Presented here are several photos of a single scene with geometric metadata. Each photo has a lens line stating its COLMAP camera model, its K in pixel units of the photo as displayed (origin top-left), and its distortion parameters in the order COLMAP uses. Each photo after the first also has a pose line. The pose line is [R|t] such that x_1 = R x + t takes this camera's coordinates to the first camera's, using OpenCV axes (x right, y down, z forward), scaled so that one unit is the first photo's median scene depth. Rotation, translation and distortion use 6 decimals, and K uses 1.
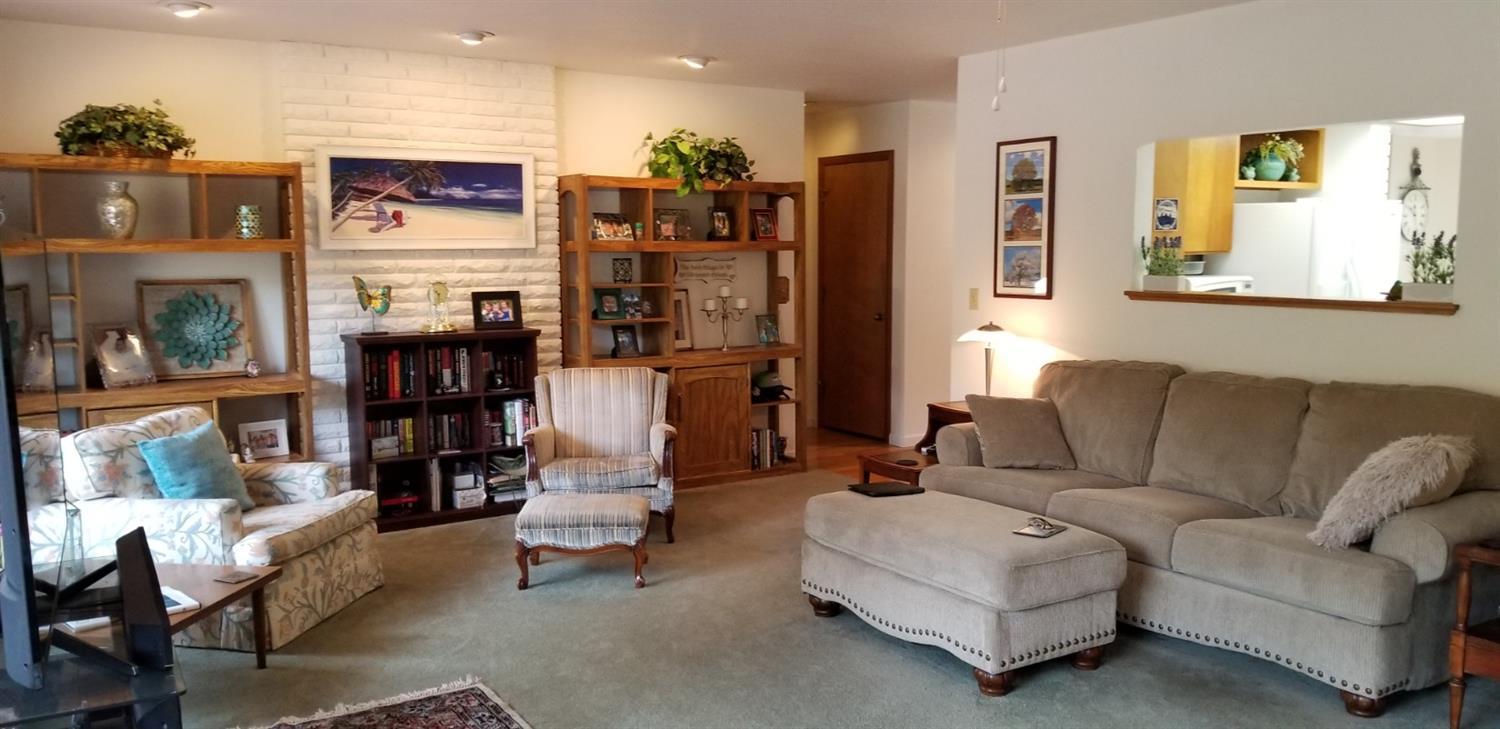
lens RADIAL K [[1162.8, 0, 782.6], [0, 1162.8, 368.6], [0, 0, 1]] dist [0.077831, -0.133280]
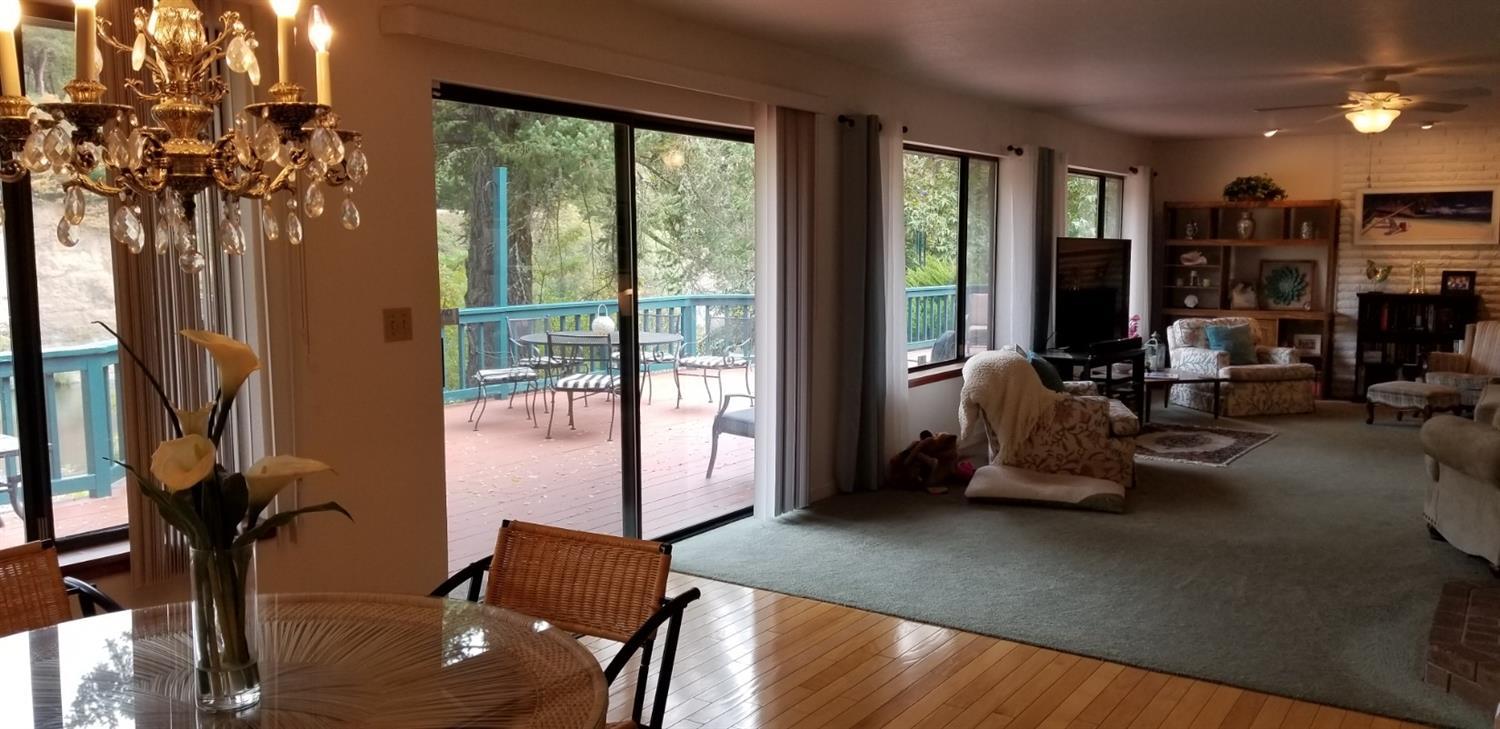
lens RADIAL K [[1162.8, 0, 760.7], [0, 1162.8, 373.2], [0, 0, 1]] dist [0.077831, -0.133280]
pose [[0.376523, 0.102522, -0.920717, 0.950568], [-0.098647, 0.992644, 0.070189, 0.058377], [0.921140, 0.064398, 0.383867, -0.529078]]
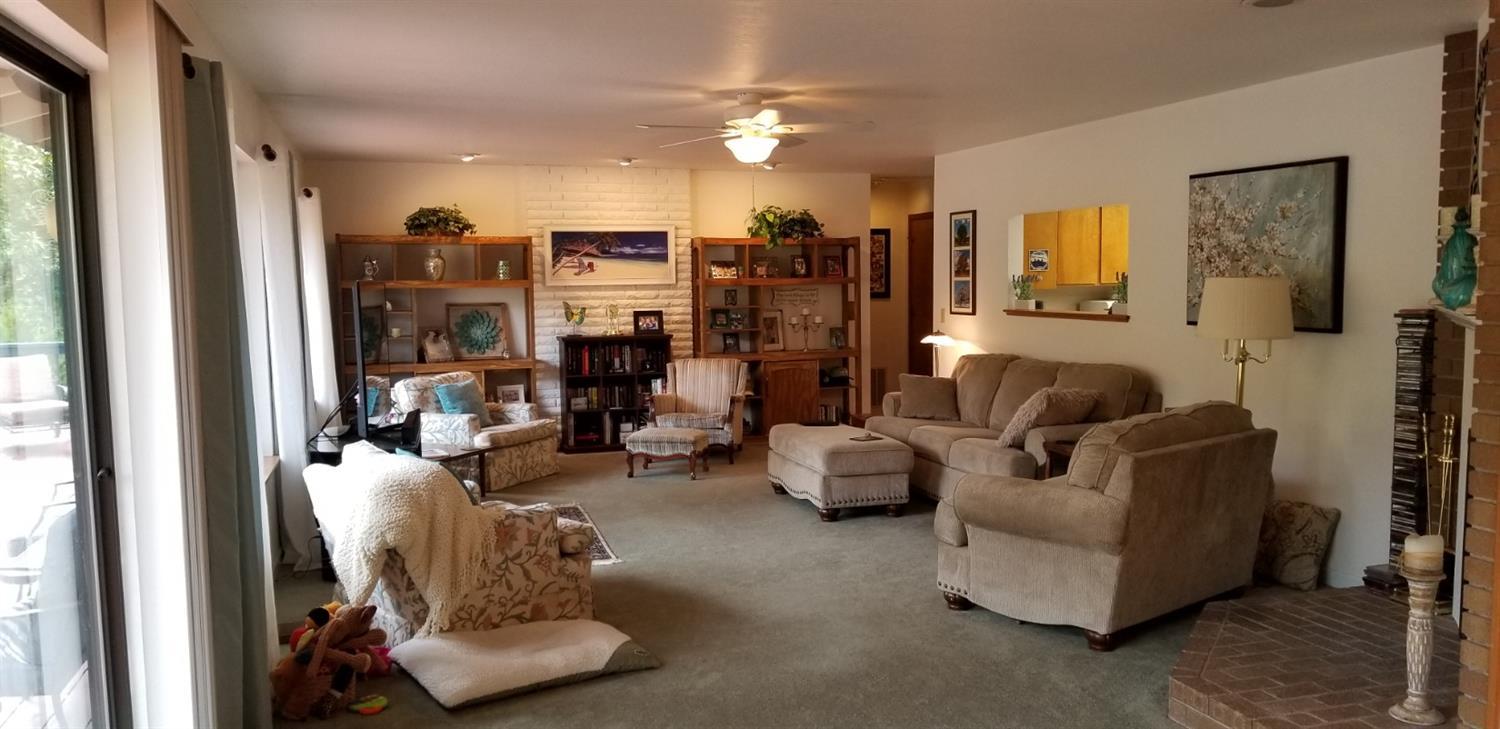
lens RADIAL K [[1162.8, 0, 791.1], [0, 1162.8, 383.7], [0, 0, 1]] dist [0.077831, -0.133280]
pose [[0.963762, 0.016955, -0.266223, 0.395919], [-0.020180, 0.999752, -0.009381, 0.048311], [0.265998, 0.014414, 0.963866, -0.524078]]
